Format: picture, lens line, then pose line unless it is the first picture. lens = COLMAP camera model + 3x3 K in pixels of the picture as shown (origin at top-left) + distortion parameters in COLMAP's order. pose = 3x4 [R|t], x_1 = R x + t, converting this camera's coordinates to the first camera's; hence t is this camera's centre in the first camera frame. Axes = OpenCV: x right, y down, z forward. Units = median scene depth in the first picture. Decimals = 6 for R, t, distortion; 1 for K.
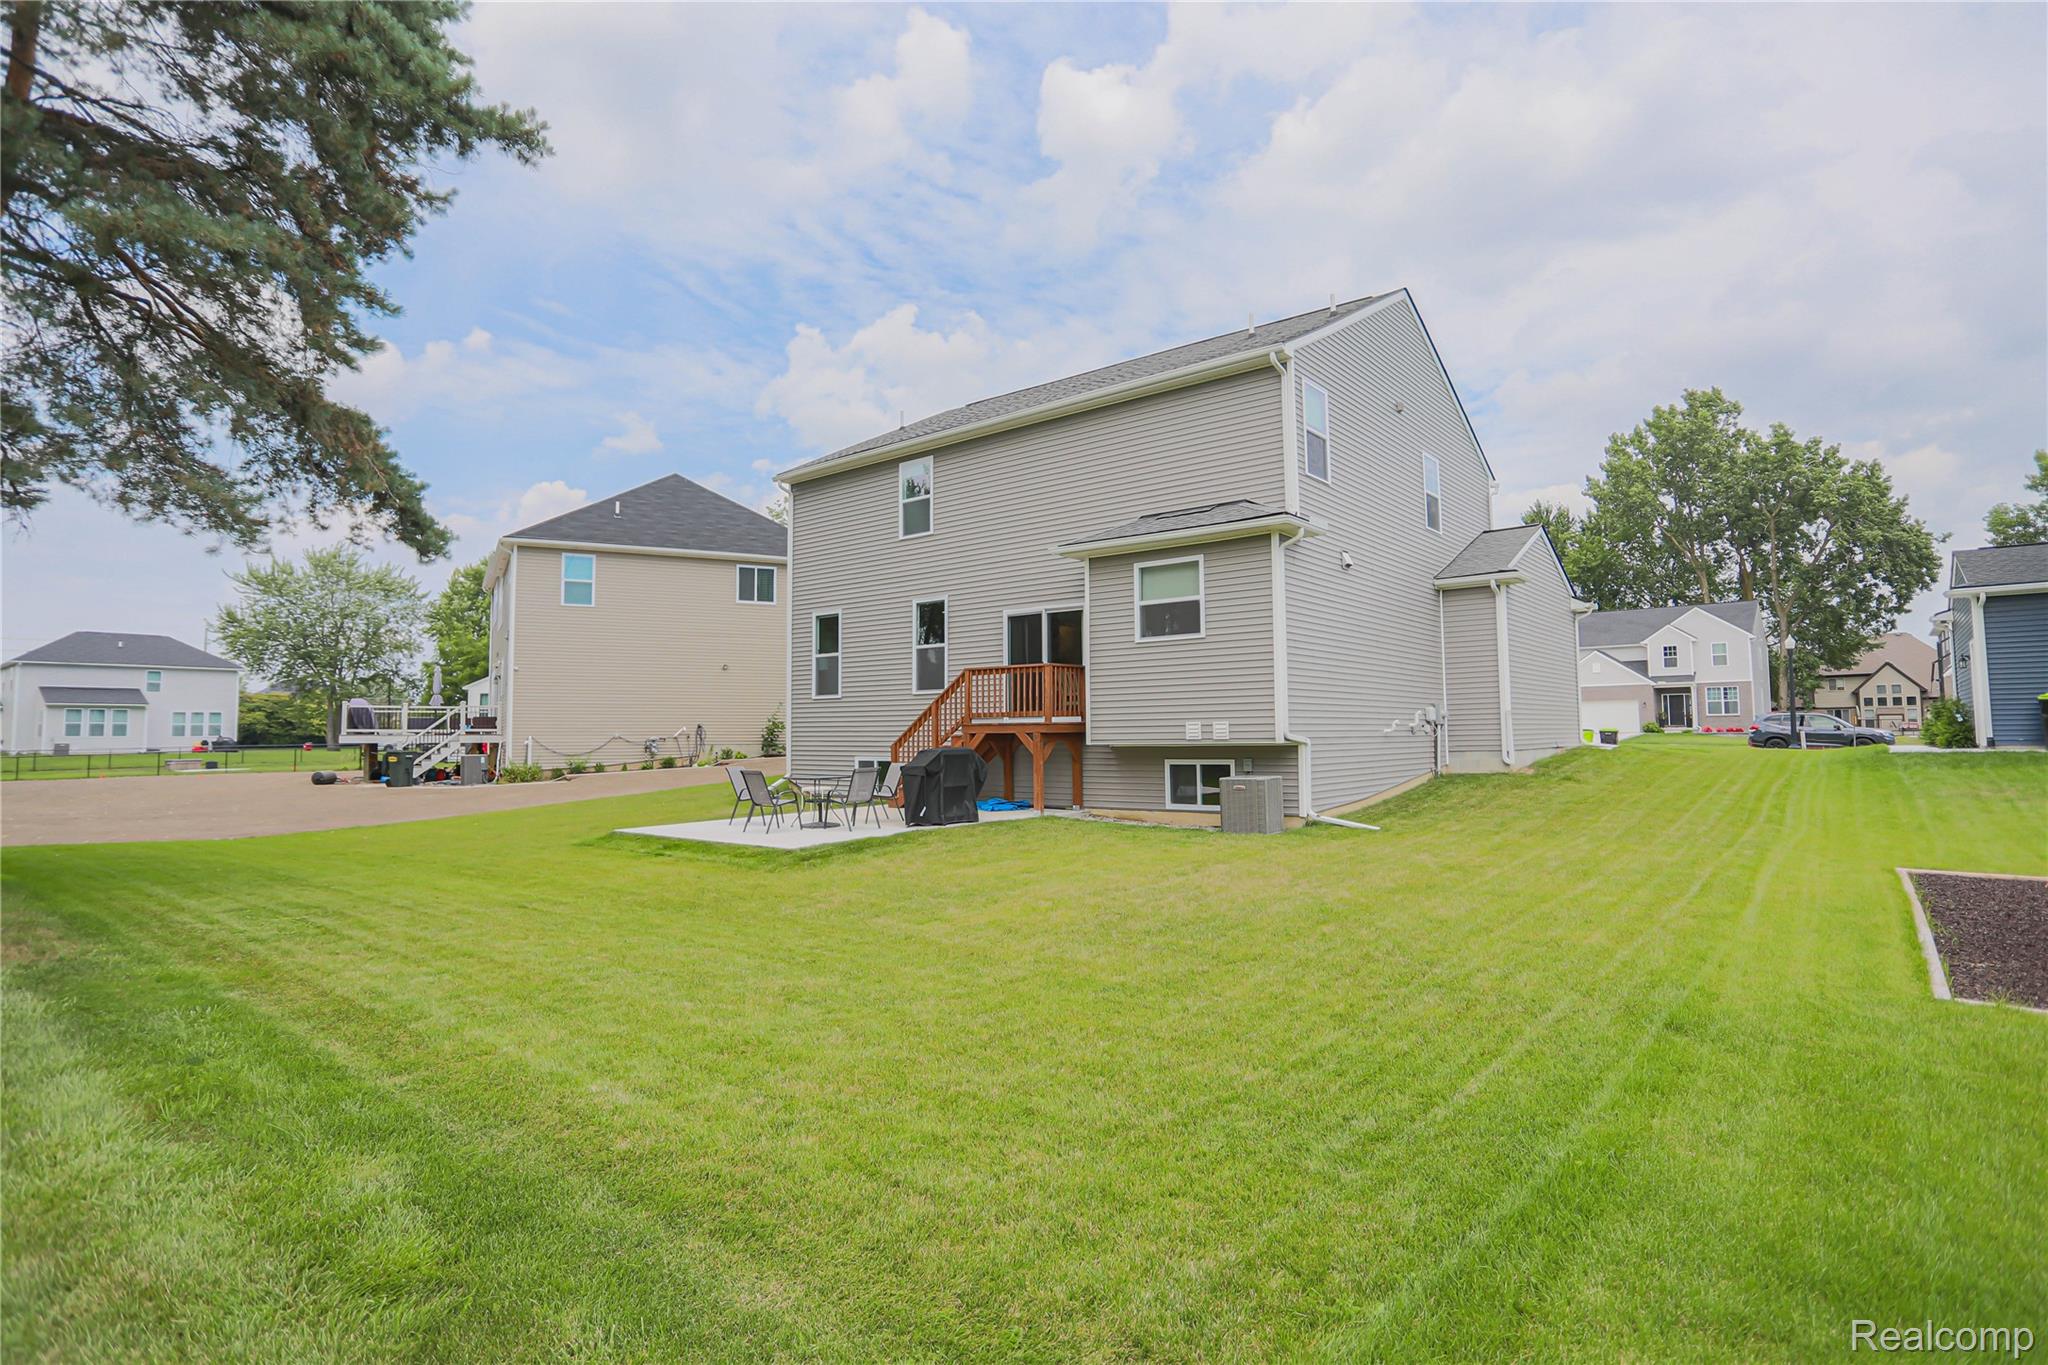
lens RADIAL K [[1052.2, 0, 1030.5], [0, 1052.2, 677.1], [0, 0, 1]] dist [-0.093325, 0.049864]
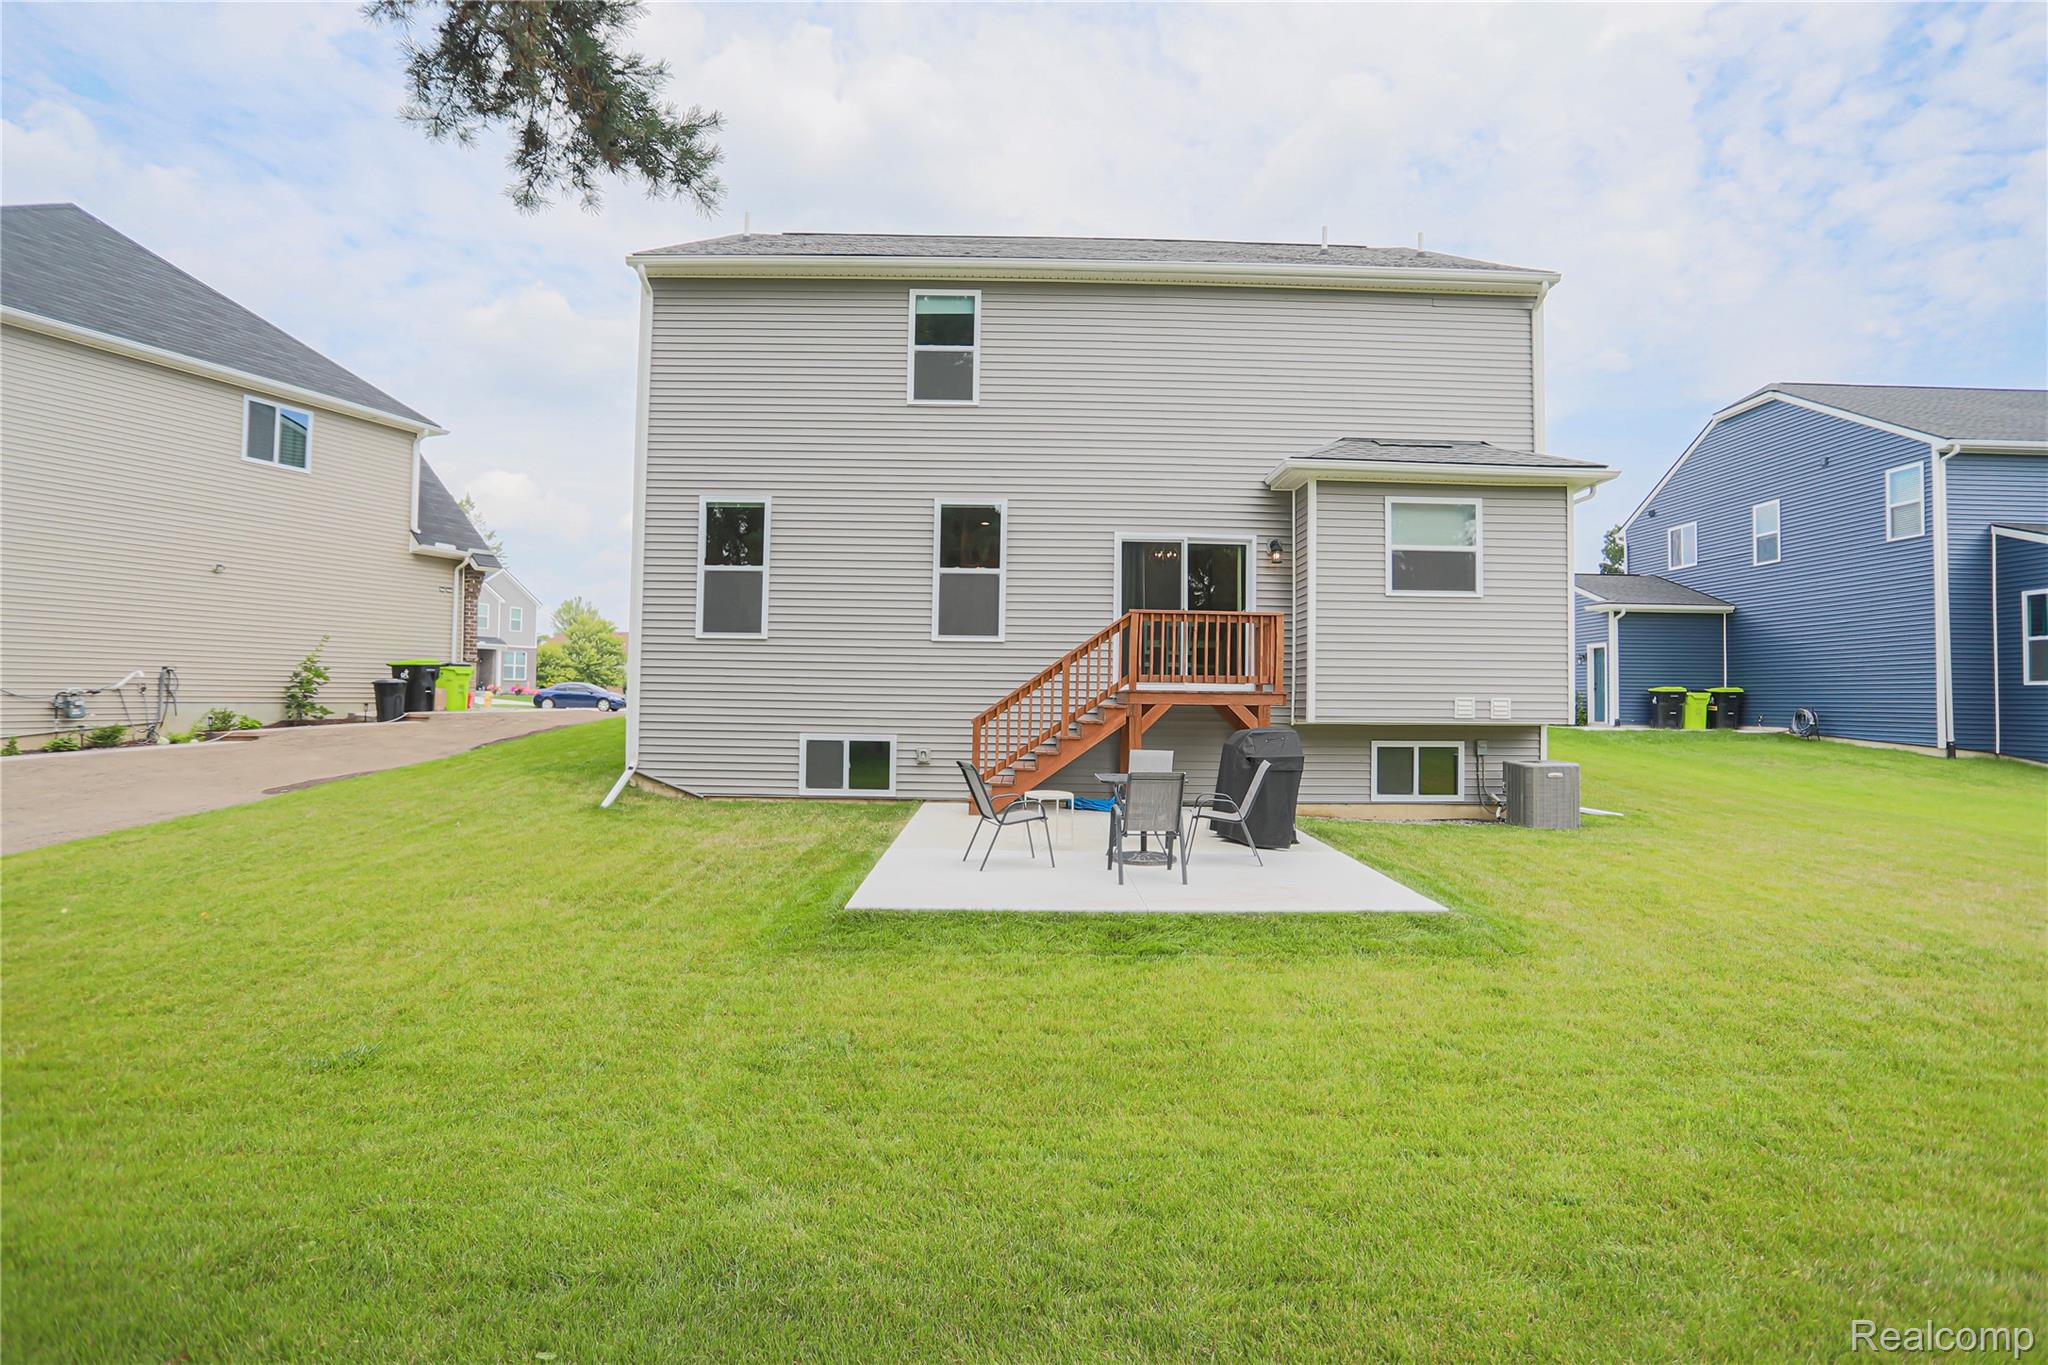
lens RADIAL K [[1052.2, 0, 1030.5], [0, 1052.2, 677.1], [0, 0, 1]] dist [-0.093325, 0.049864]
pose [[0.764927, 0.031775, 0.643333, -0.434671], [-0.055645, 0.998308, 0.016854, 0.021766], [-0.641709, -0.048690, 0.765401, 0.401345]]
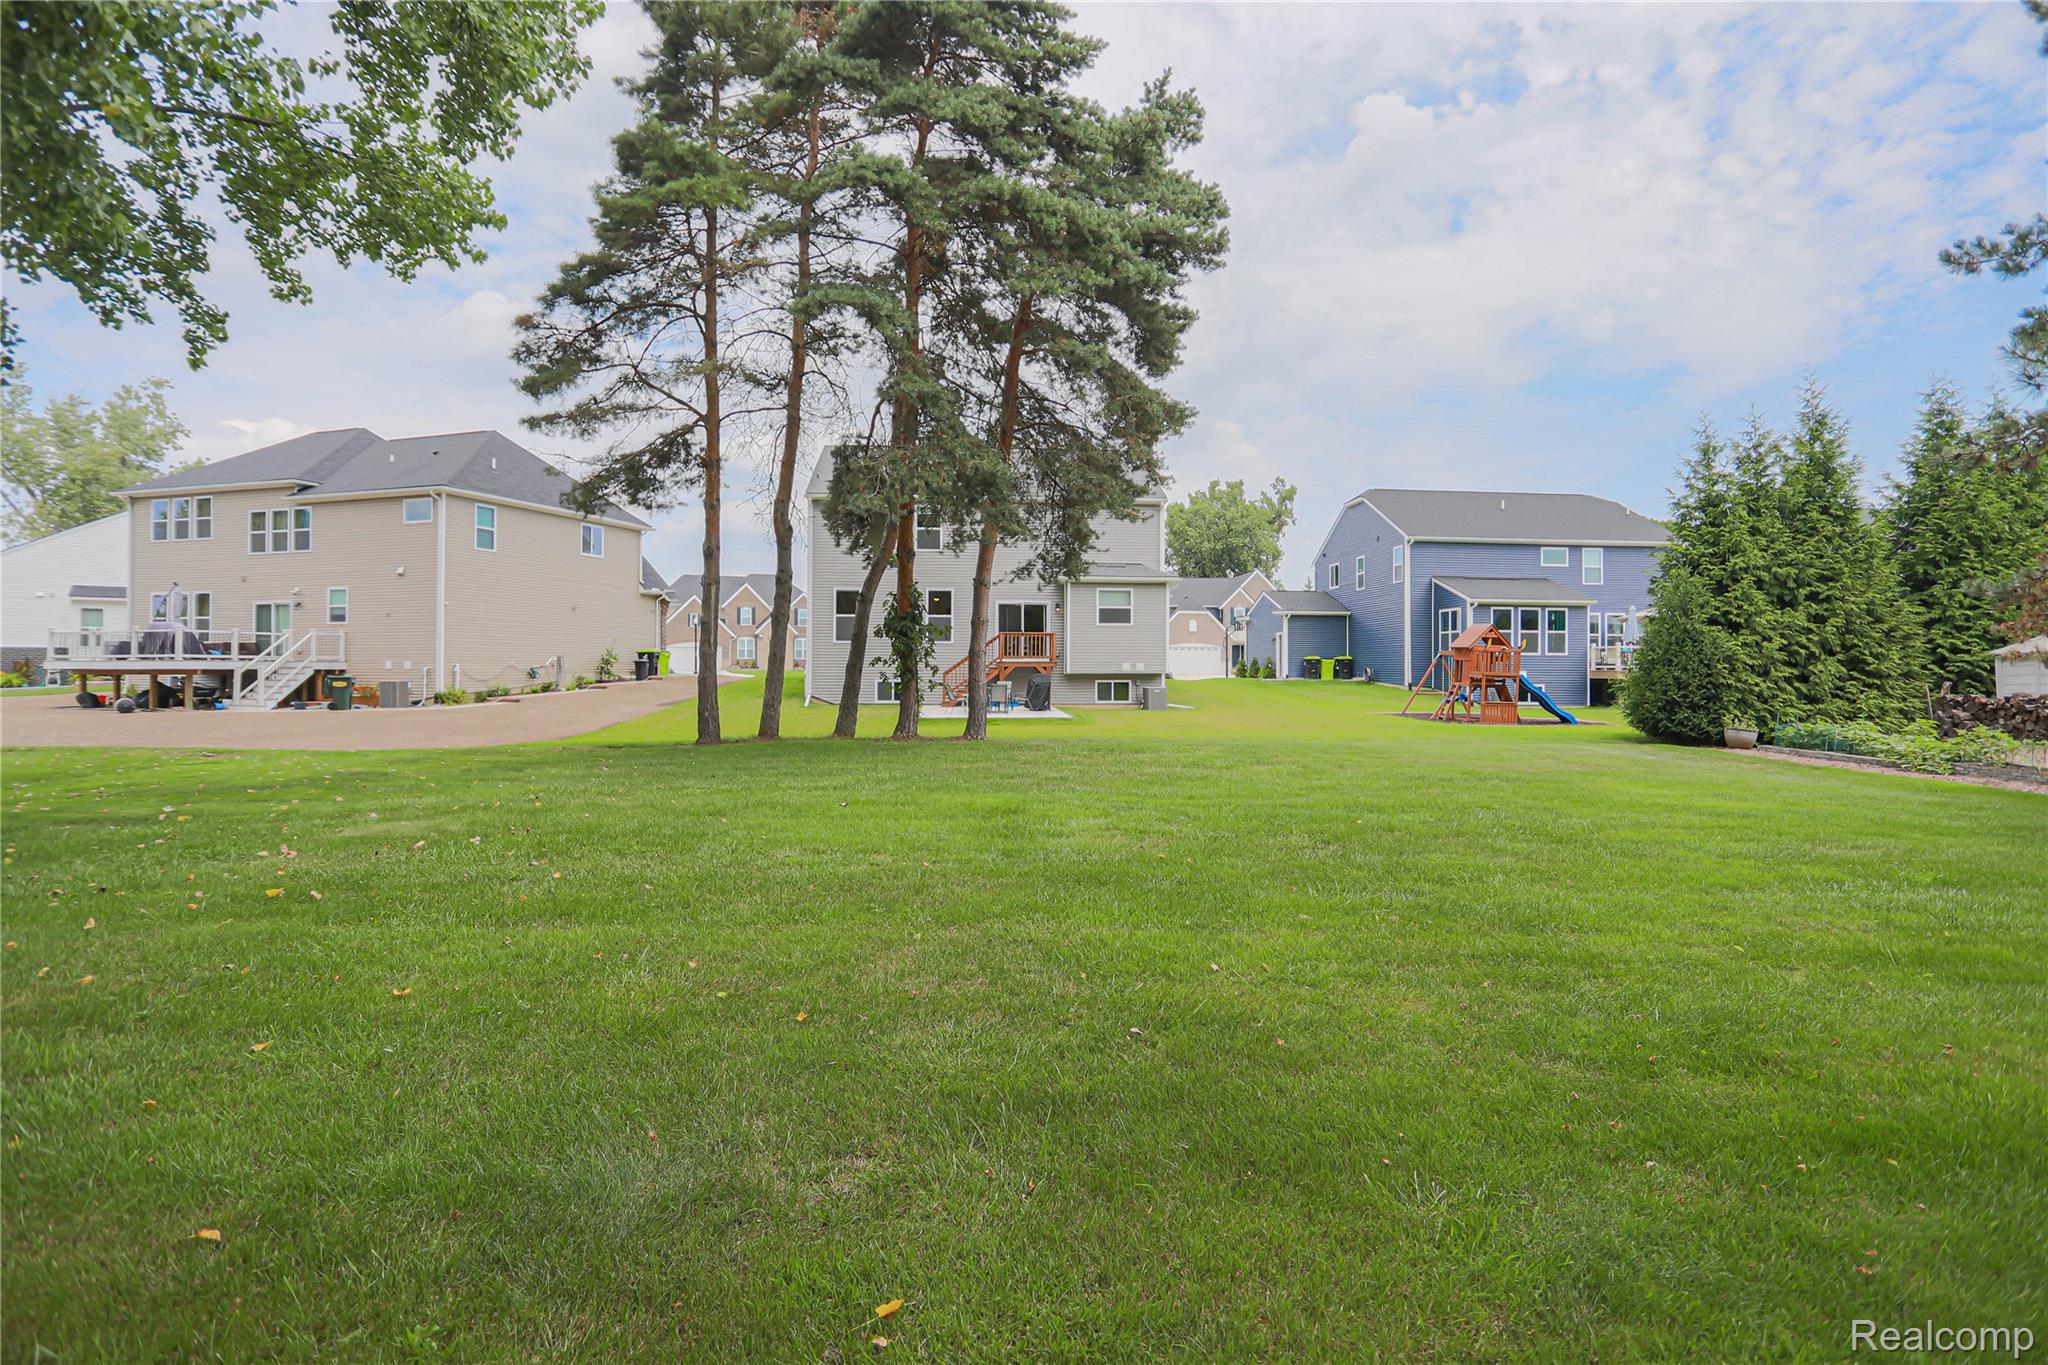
lens RADIAL K [[1052.2, 0, 1030.5], [0, 1052.2, 677.1], [0, 0, 1]] dist [-0.093325, 0.049864]
pose [[0.723531, 0.005266, 0.690271, -1.046208], [-0.048024, 0.997932, 0.042725, -0.008881], [-0.688619, -0.064062, 0.722288, -0.327245]]
